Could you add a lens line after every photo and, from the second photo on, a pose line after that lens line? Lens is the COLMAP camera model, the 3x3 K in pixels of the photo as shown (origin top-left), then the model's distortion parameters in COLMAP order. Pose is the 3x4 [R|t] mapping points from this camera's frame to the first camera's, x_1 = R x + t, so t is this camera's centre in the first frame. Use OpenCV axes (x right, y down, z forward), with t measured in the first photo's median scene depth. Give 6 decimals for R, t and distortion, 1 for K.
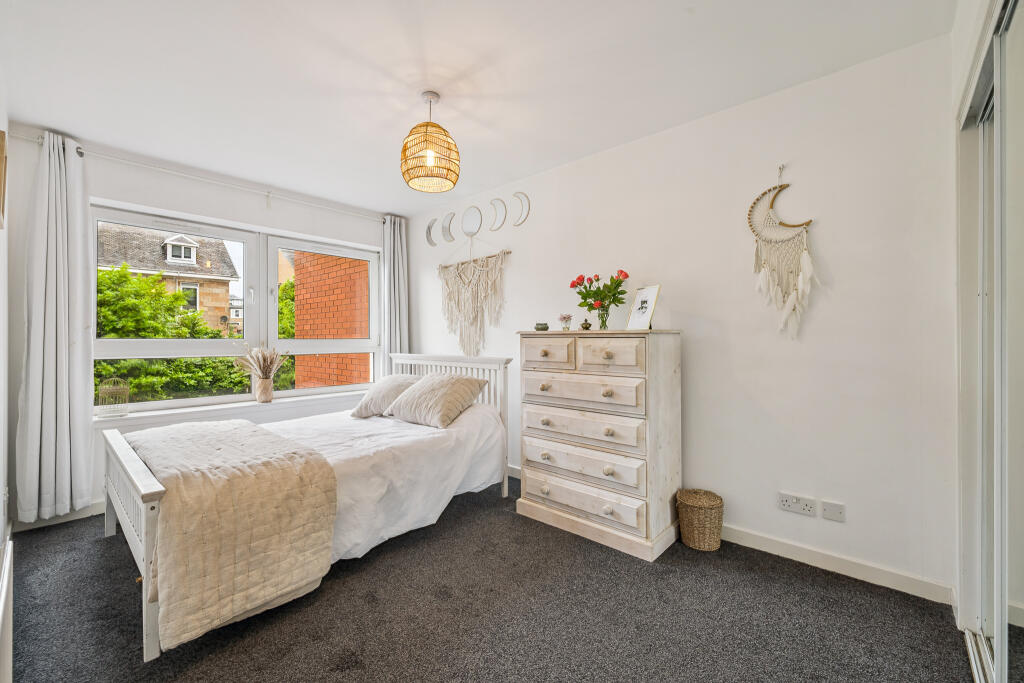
lens RADIAL K [[422.3, 0, 514.7], [0, 422.3, 339.6], [0, 0, 1]] dist [0.000737, 0.000041]
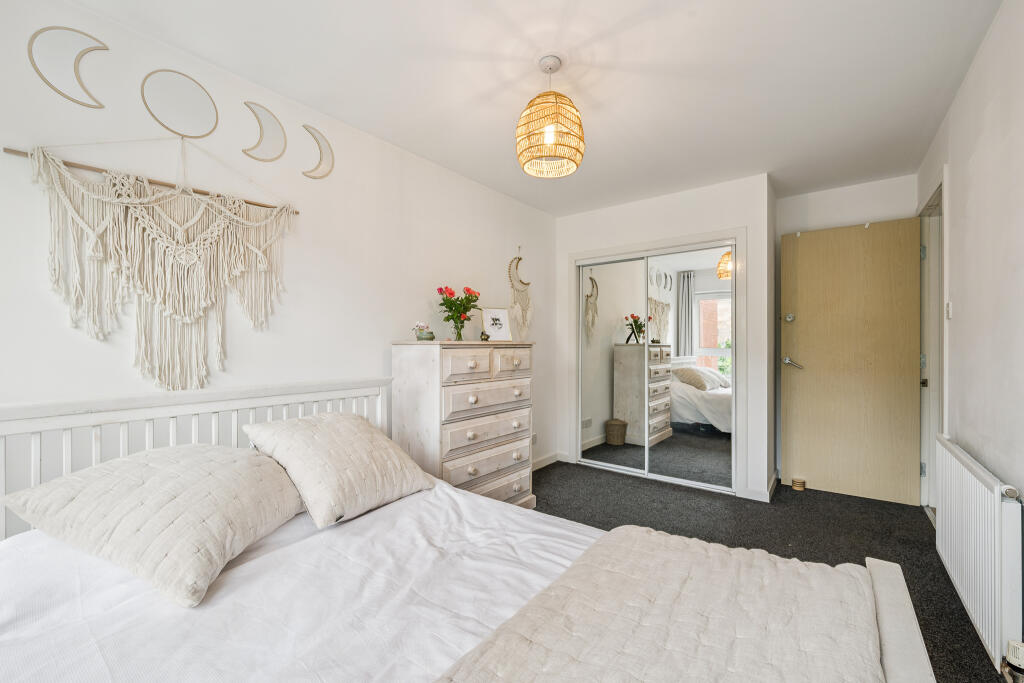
lens RADIAL K [[417.1, 0, 511.5], [0, 417.1, 345.1], [0, 0, 1]] dist [0.001821, -0.000025]
pose [[-0.070665, 0.000110, 0.997500, -0.917787], [0.005073, 0.999987, 0.000249, -0.011922], [-0.997487, 0.005078, -0.070664, 1.020987]]
